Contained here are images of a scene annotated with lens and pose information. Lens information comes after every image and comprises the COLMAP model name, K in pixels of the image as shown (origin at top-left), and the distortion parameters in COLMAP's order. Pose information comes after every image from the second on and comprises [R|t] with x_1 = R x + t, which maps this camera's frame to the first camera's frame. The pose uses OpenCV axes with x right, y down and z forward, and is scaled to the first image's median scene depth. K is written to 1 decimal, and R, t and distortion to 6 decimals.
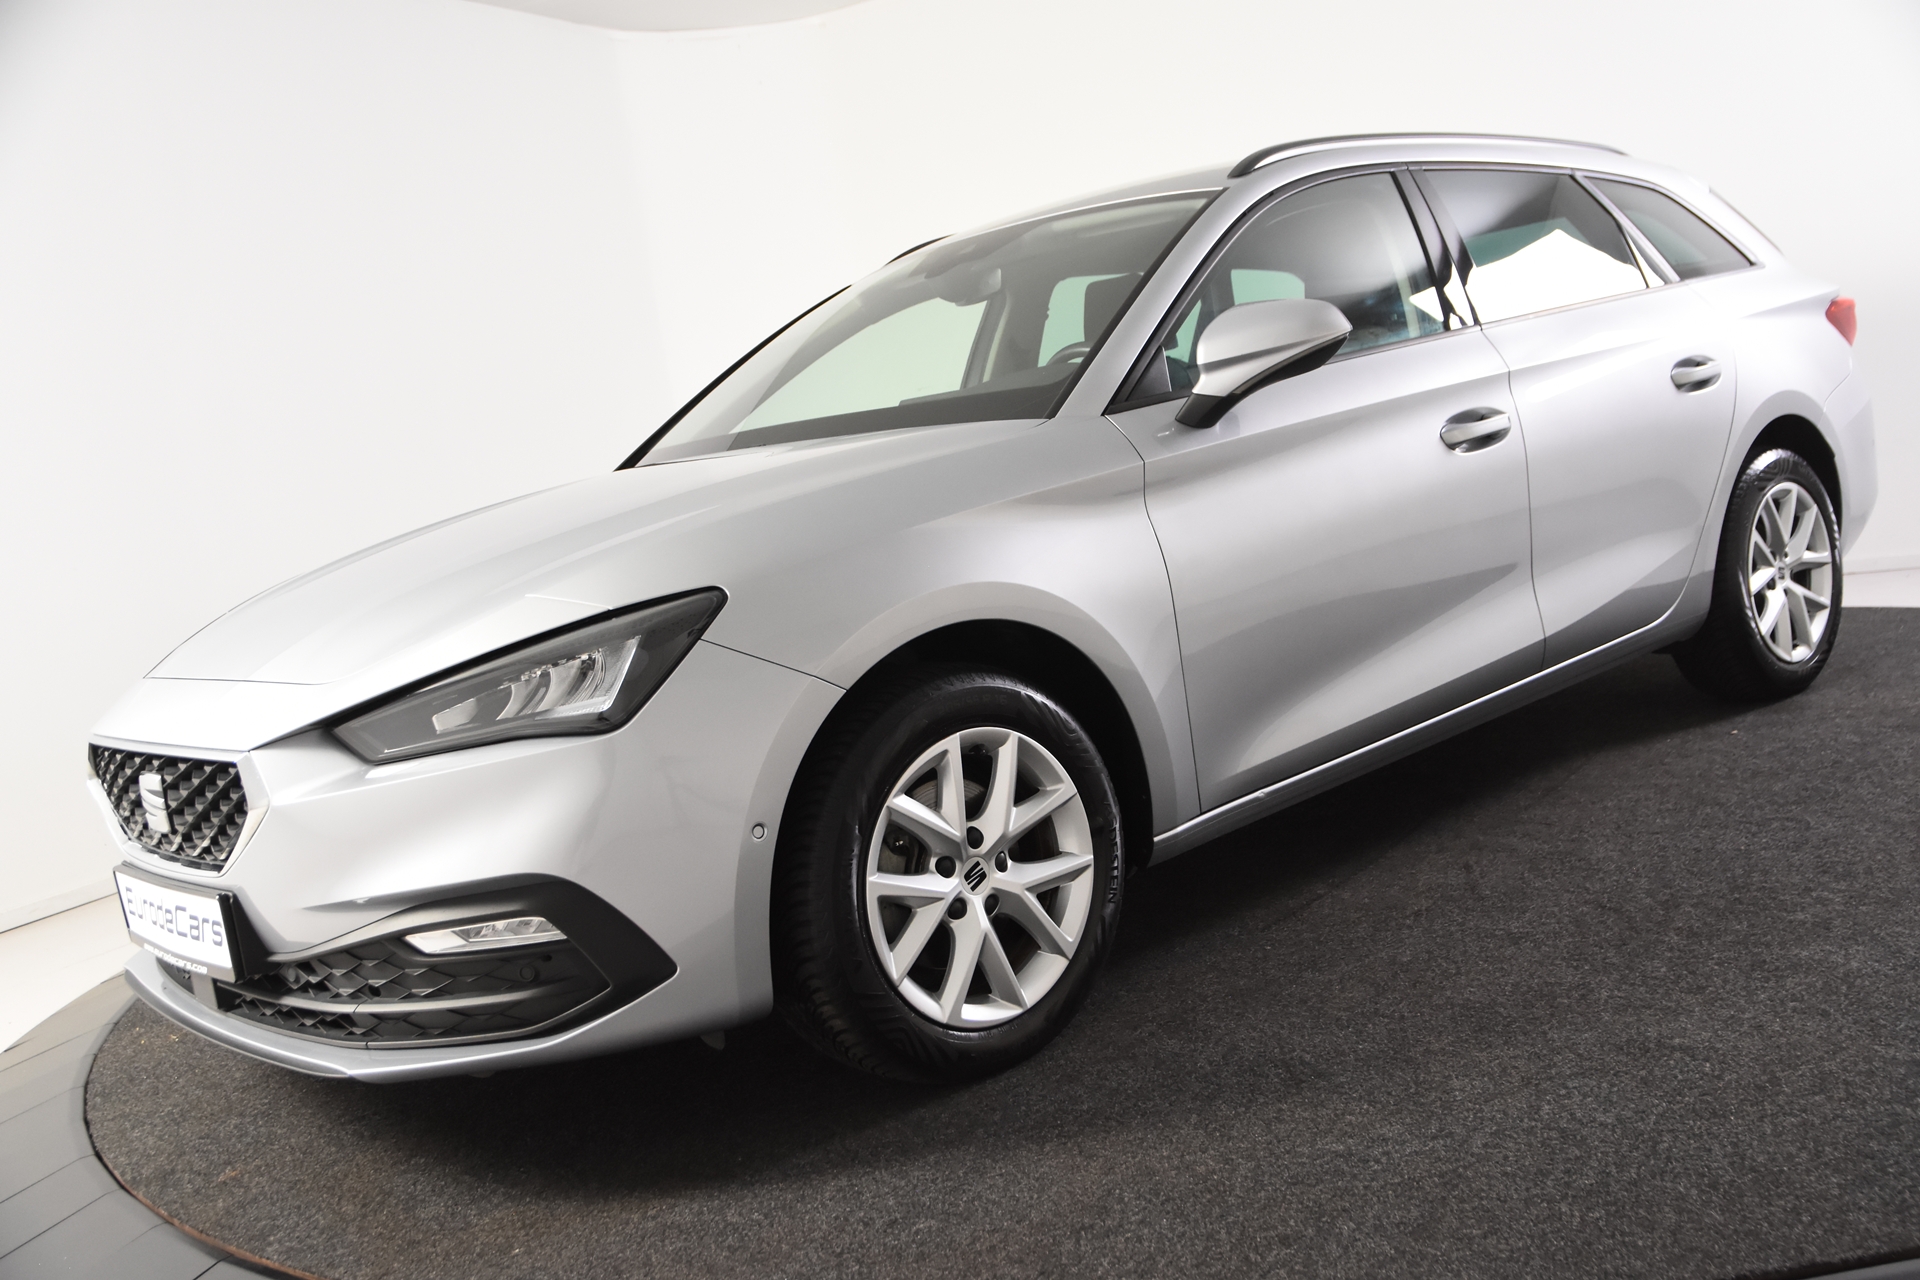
lens RADIAL K [[1940.0, 0, 962.9], [0, 1940.0, 662.1], [0, 0, 1]] dist [-0.023787, 0.034161]
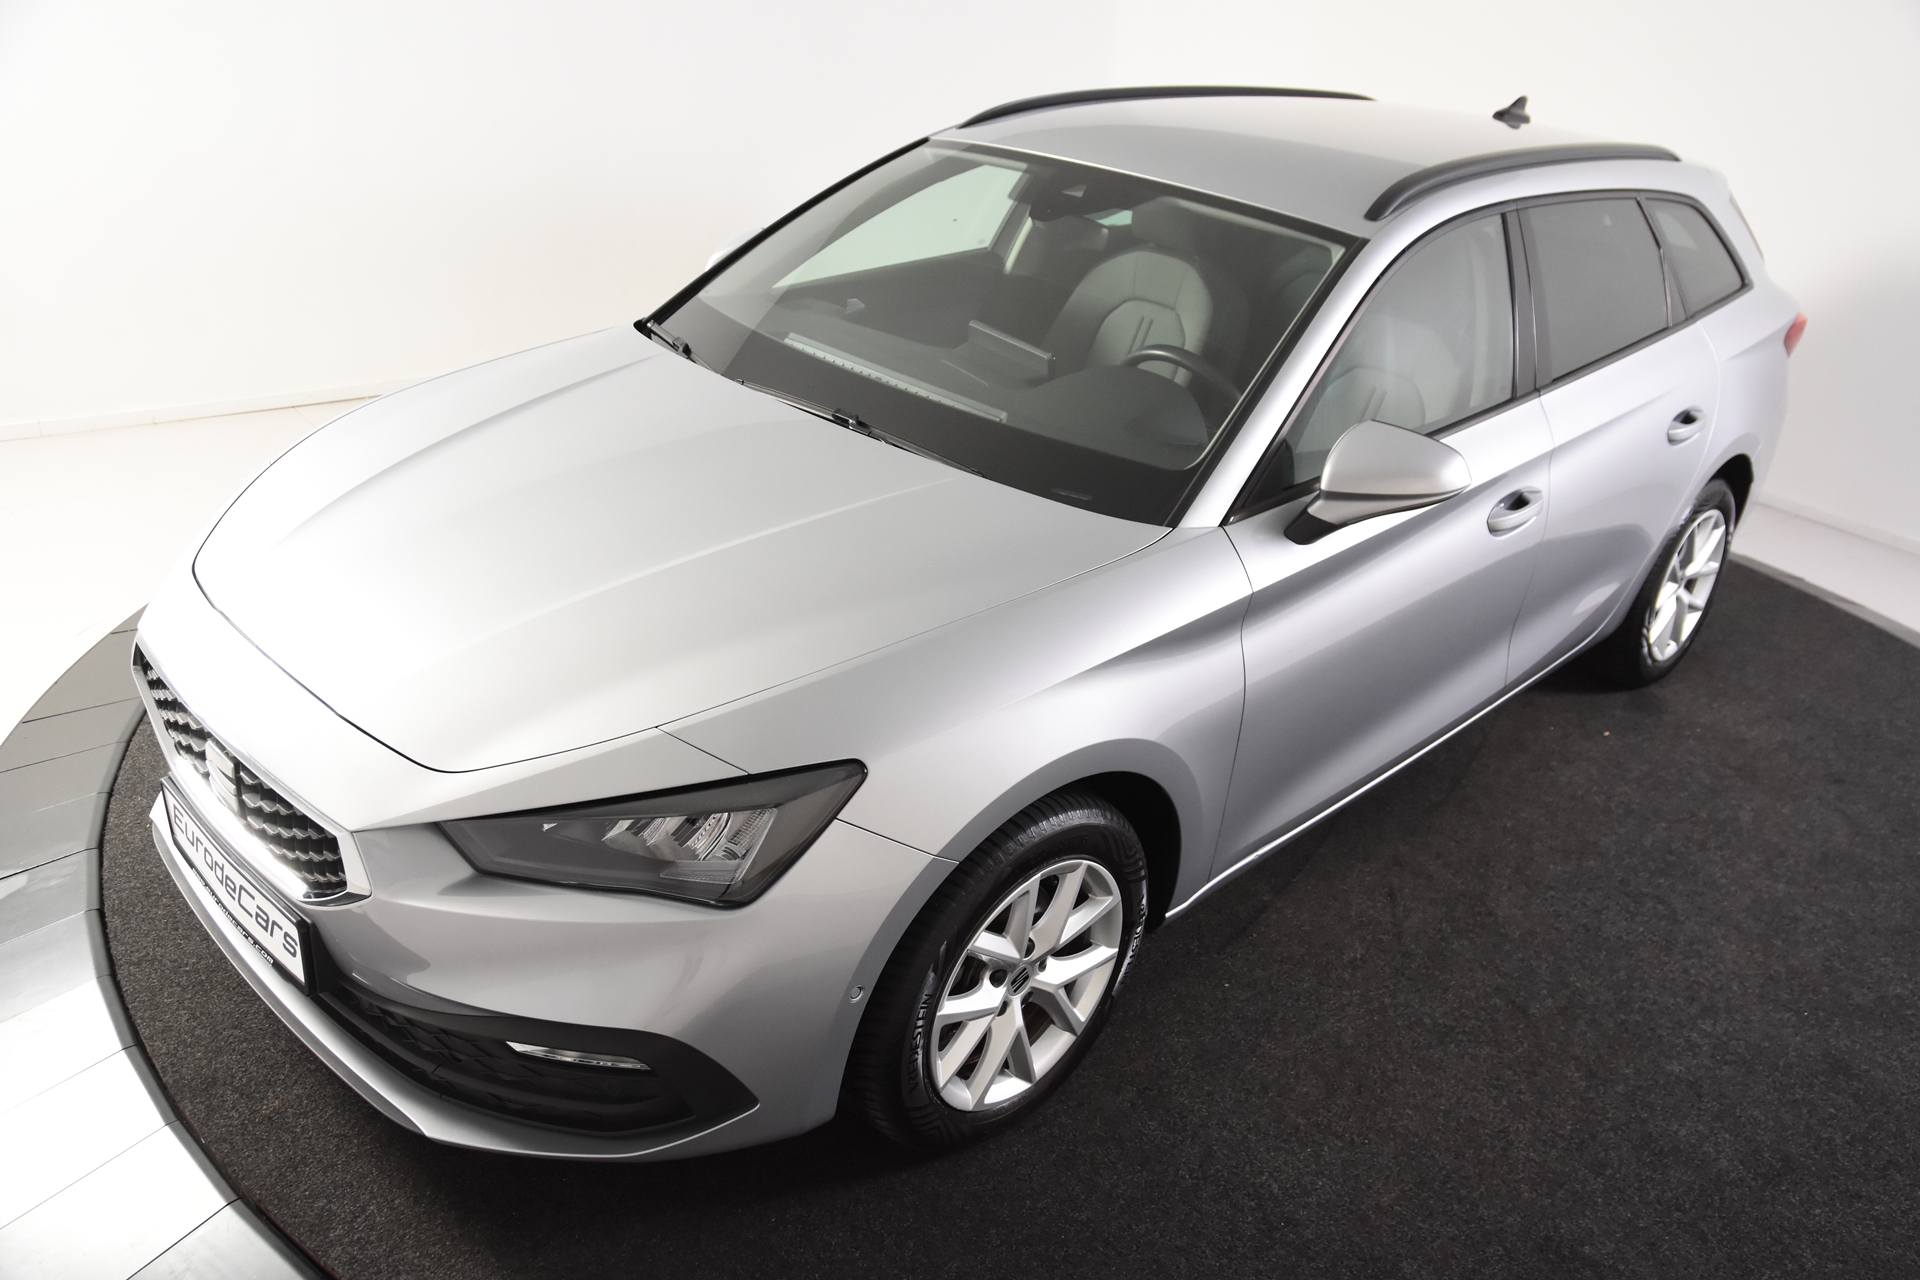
lens RADIAL K [[1659.1, 0, 960.0], [0, 1659.1, 640.0], [0, 0, 1]] dist [-0.040432, 0.000984]
pose [[0.970914, 0.170849, 0.167741, -0.208305], [-0.216983, 0.924029, 0.314783, -0.339265], [-0.101218, -0.342024, 0.934224, 0.205401]]
